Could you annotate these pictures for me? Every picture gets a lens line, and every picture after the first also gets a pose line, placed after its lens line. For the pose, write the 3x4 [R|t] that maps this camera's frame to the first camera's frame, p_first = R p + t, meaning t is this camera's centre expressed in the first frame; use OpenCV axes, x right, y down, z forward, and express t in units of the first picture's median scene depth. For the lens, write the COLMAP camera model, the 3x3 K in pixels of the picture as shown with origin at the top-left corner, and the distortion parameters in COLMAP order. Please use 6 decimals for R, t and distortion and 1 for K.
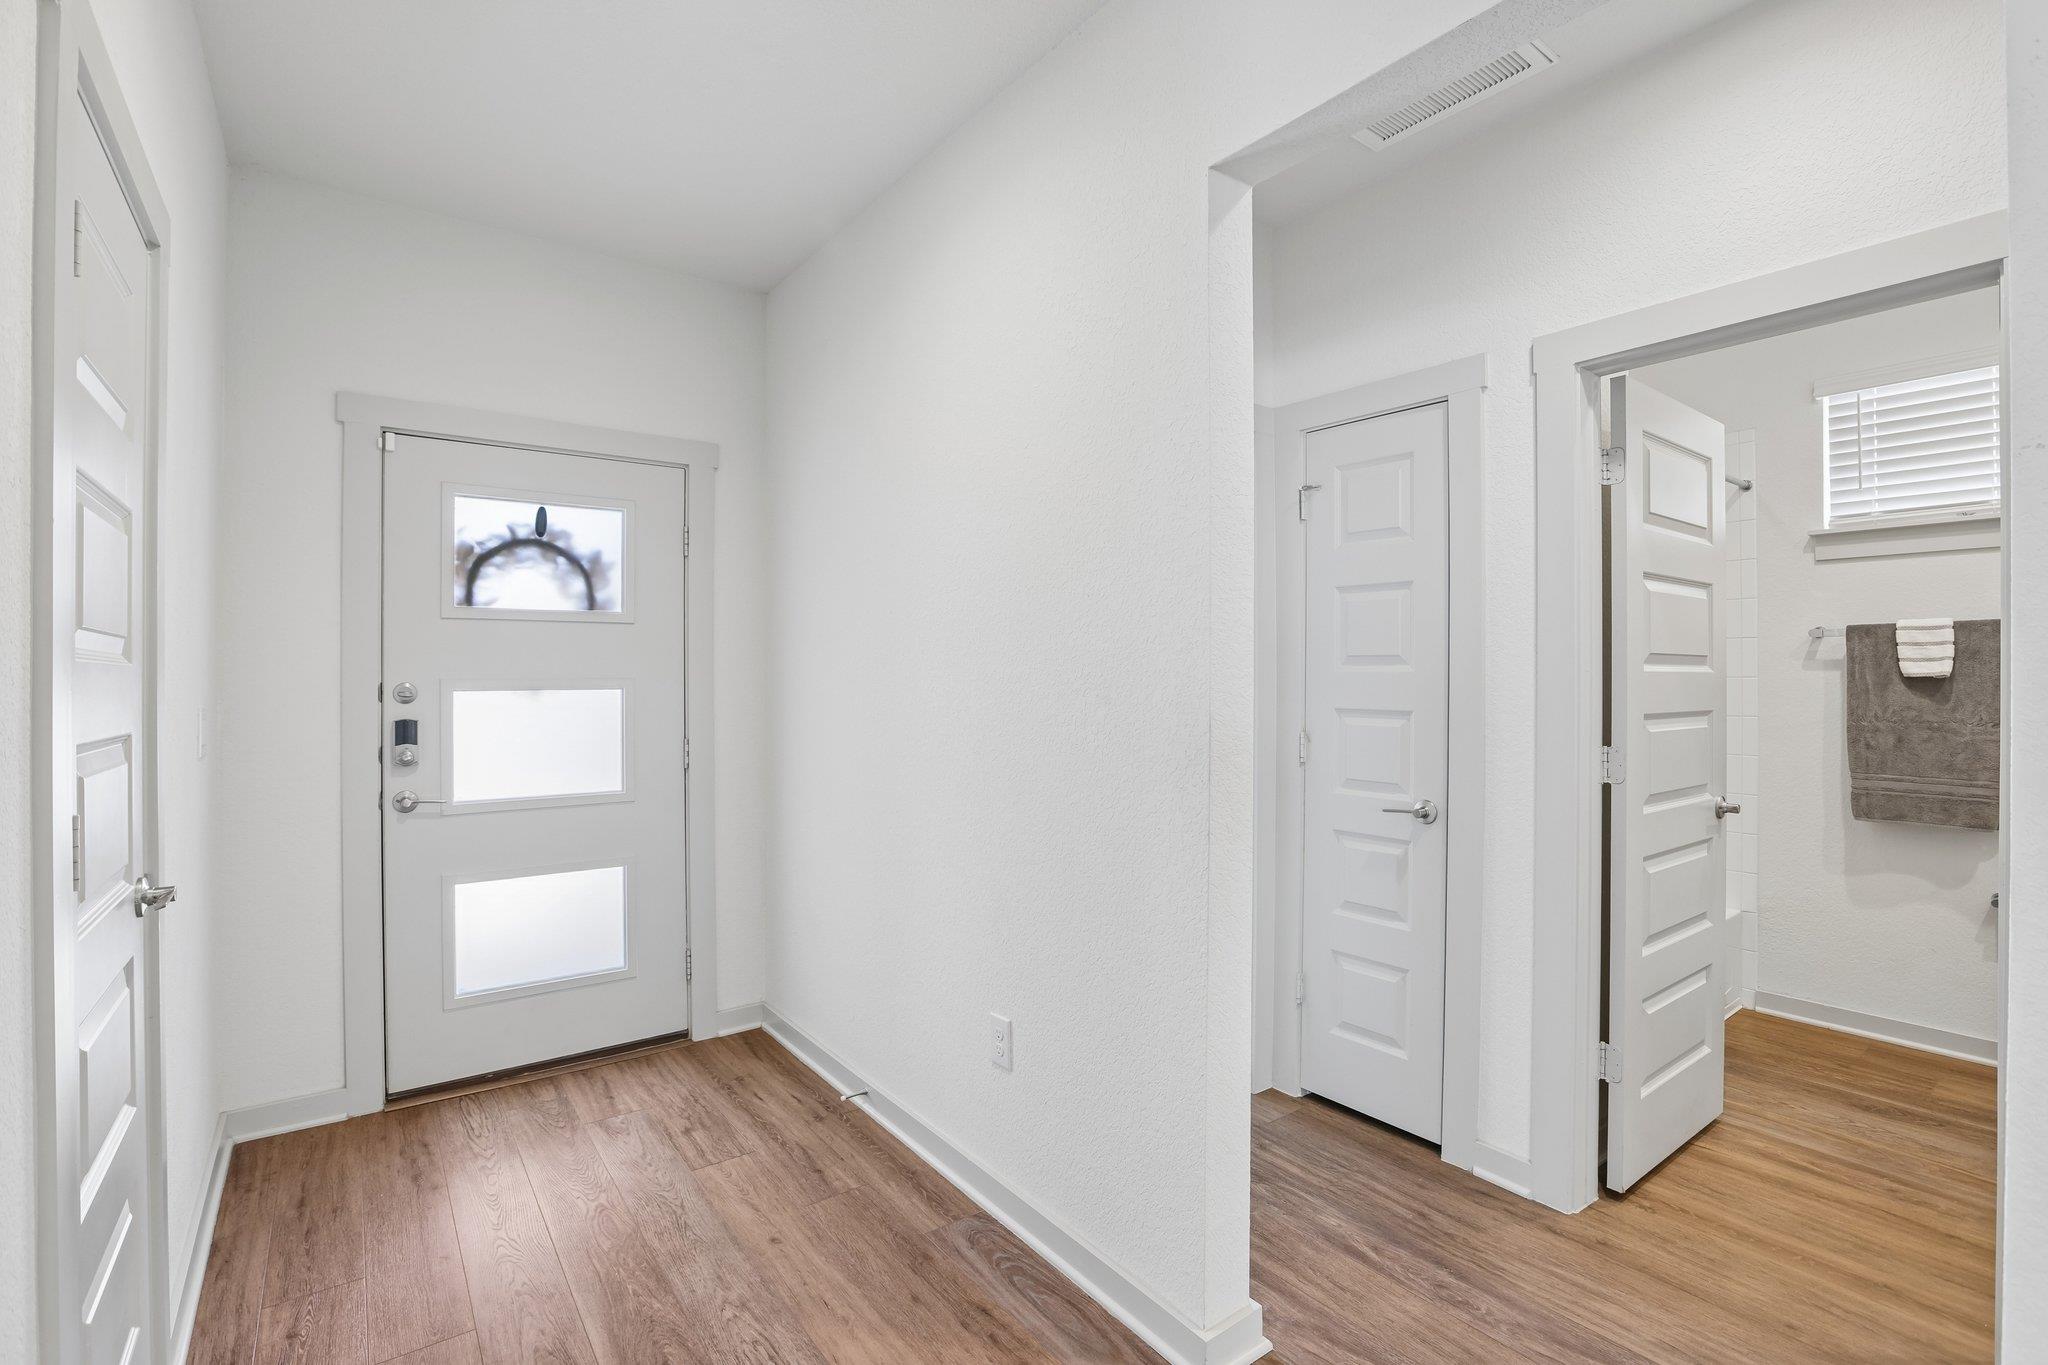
lens RADIAL K [[925.4, 0, 1006.3], [0, 925.4, 680.1], [0, 0, 1]] dist [-0.053660, 0.015444]
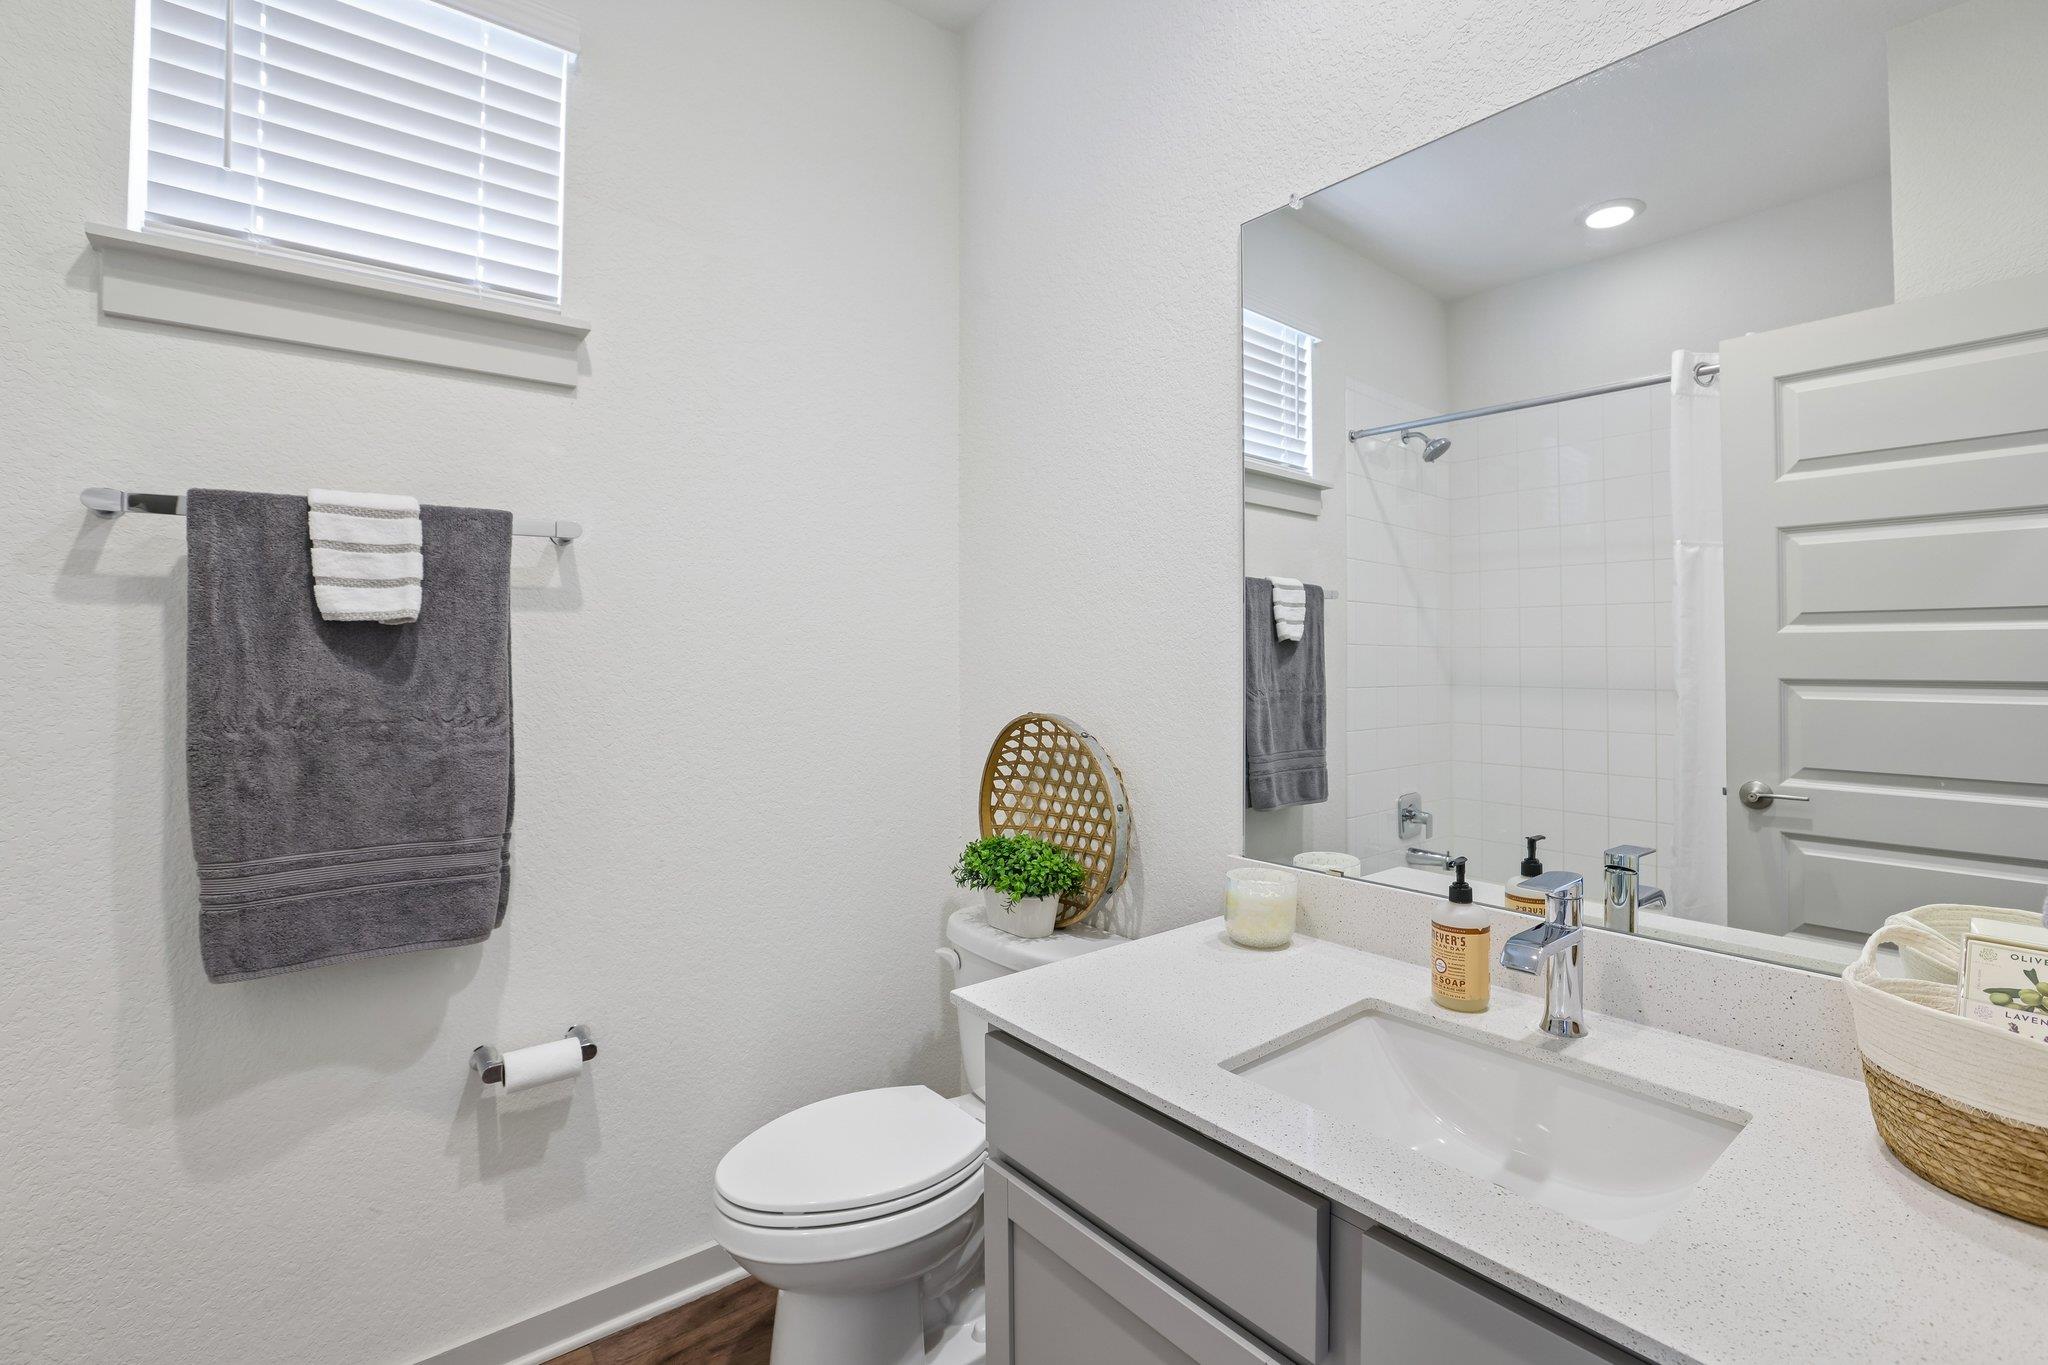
lens RADIAL K [[925.4, 0, 1041.5], [0, 925.4, 640.0], [0, 0, 1]] dist [-0.053660, 0.015444]
pose [[-0.055354, 0.023819, 0.998183, 0.549356], [0.012172, 0.999657, -0.023179, 0.019525], [-0.998393, 0.010867, -0.055625, 0.669623]]
